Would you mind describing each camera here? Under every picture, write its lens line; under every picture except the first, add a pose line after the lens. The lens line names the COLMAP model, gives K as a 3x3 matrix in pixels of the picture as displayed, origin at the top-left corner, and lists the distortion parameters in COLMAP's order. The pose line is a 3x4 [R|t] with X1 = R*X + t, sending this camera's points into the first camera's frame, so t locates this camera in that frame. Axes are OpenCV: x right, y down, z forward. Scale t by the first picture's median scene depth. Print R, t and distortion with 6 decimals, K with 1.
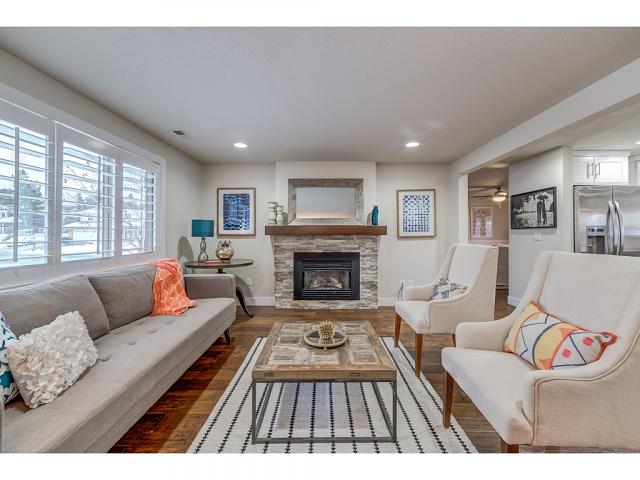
lens RADIAL K [[258.7, 0, 322.5], [0, 258.7, 232.2], [0, 0, 1]] dist [0.001915, 0.000488]
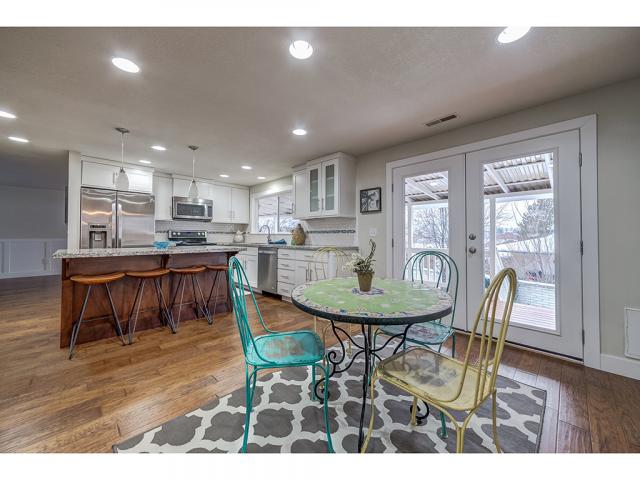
lens RADIAL K [[247.3, 0, 321.3], [0, 247.3, 232.1], [0, 0, 1]] dist [0.002507, 0.000821]
pose [[0.697448, 0.013877, 0.716501, 0.768106], [-0.009213, 0.999904, -0.010398, 0.014822], [-0.716576, 0.000651, 0.697508, -0.436635]]
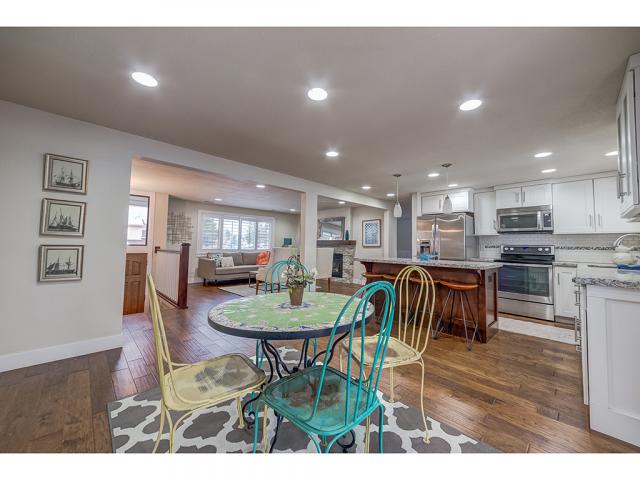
lens RADIAL K [[247.3, 0, 321.3], [0, 247.3, 232.1], [0, 0, 1]] dist [0.002507, 0.000821]
pose [[0.702561, -0.026222, -0.711140, 1.377603], [-0.013965, 0.998620, -0.050620, 0.009043], [0.711486, 0.045495, 0.701226, -0.451672]]
